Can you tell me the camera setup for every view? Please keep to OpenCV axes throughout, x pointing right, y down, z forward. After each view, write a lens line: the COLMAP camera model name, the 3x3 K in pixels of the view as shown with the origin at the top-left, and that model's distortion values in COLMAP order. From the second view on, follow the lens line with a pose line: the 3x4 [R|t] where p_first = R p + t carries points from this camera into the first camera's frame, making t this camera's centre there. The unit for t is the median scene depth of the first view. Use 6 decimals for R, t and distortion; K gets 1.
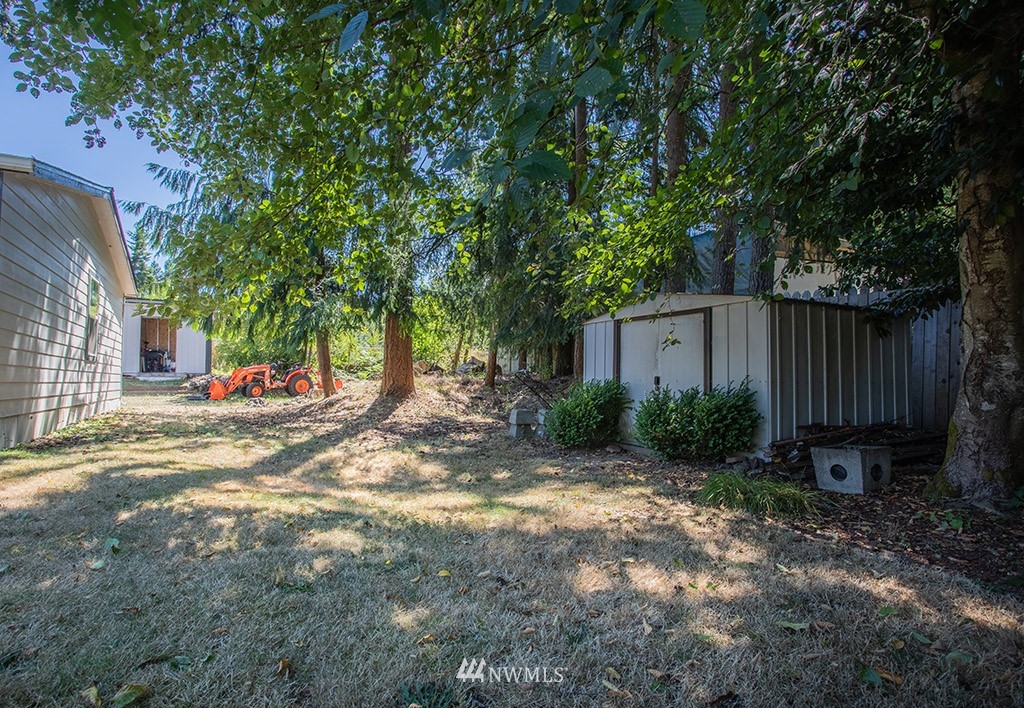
lens RADIAL K [[605.9, 0, 489.9], [0, 605.9, 353.2], [0, 0, 1]] dist [-0.000339, 0.000294]
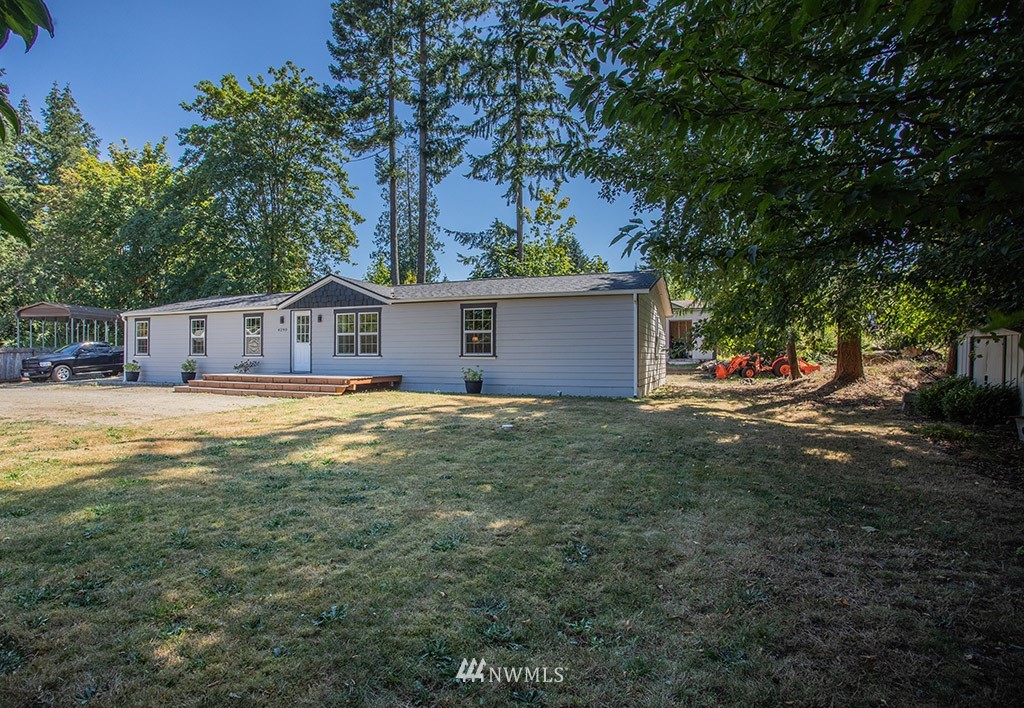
lens RADIAL K [[605.9, 0, 489.9], [0, 605.9, 353.2], [0, 0, 1]] dist [-0.000339, 0.000294]
pose [[0.704993, -0.003865, -0.709203, 0.208269], [0.030726, 0.999213, 0.025099, -0.041917], [0.708548, -0.039485, 0.704557, -0.454829]]
